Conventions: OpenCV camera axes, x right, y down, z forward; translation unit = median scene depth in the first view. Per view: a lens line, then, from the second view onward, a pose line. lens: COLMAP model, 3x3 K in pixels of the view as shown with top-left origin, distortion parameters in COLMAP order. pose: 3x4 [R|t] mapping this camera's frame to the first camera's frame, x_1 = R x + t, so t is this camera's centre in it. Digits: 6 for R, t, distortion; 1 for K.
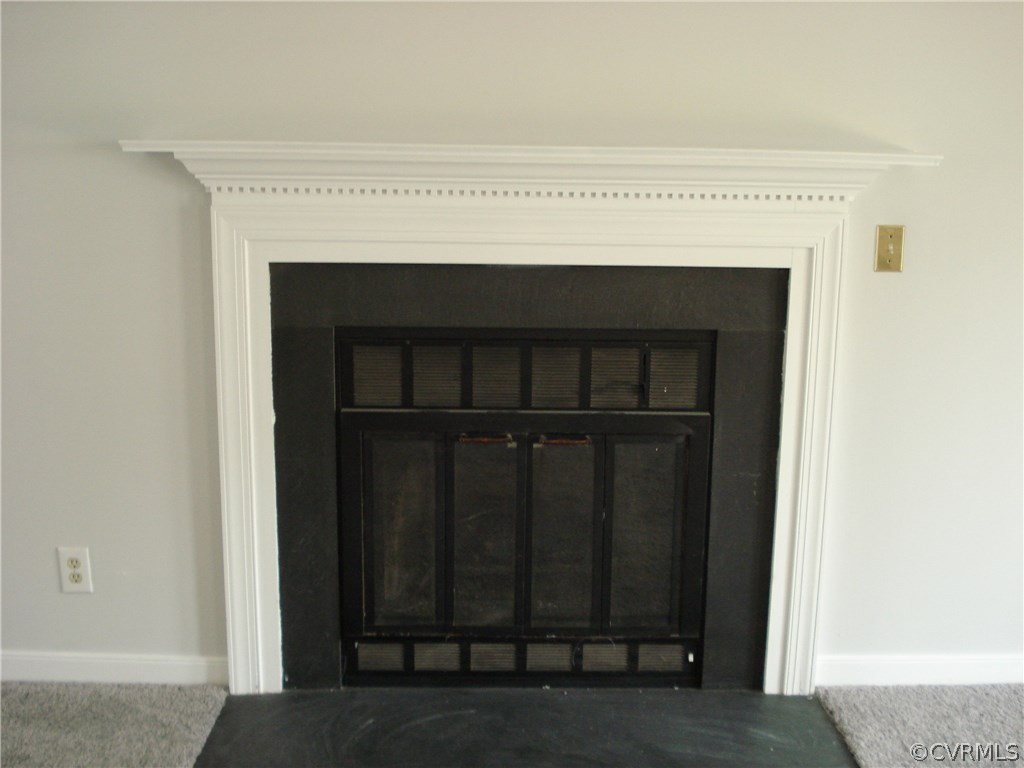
lens RADIAL K [[1033.5, 0, 512.0], [0, 1033.5, 384.0], [0, 0, 1]] dist [0.083982, -0.567034]
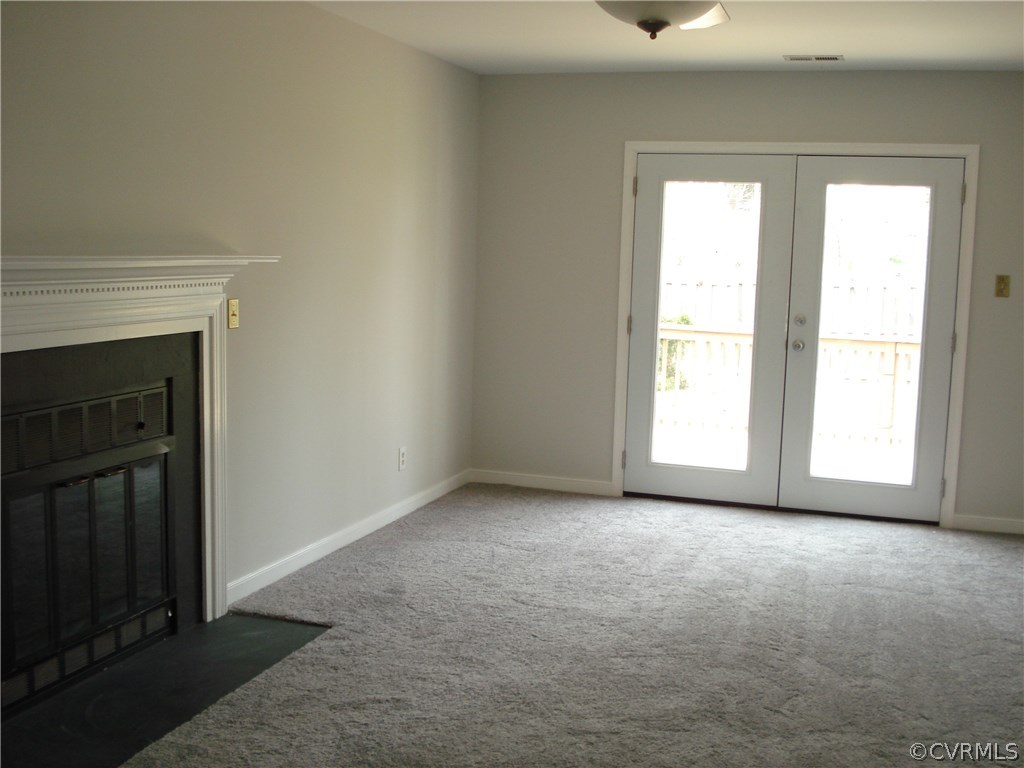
lens RADIAL K [[1162.4, 0, 512.0], [0, 1162.4, 384.0], [0, 0, 1]] dist [-0.098879, -0.025025]
pose [[0.327511, -0.116368, 0.937654, -1.109105], [0.211063, 0.976320, 0.047445, -0.014444], [-0.920972, 0.182366, 0.344317, -0.013519]]
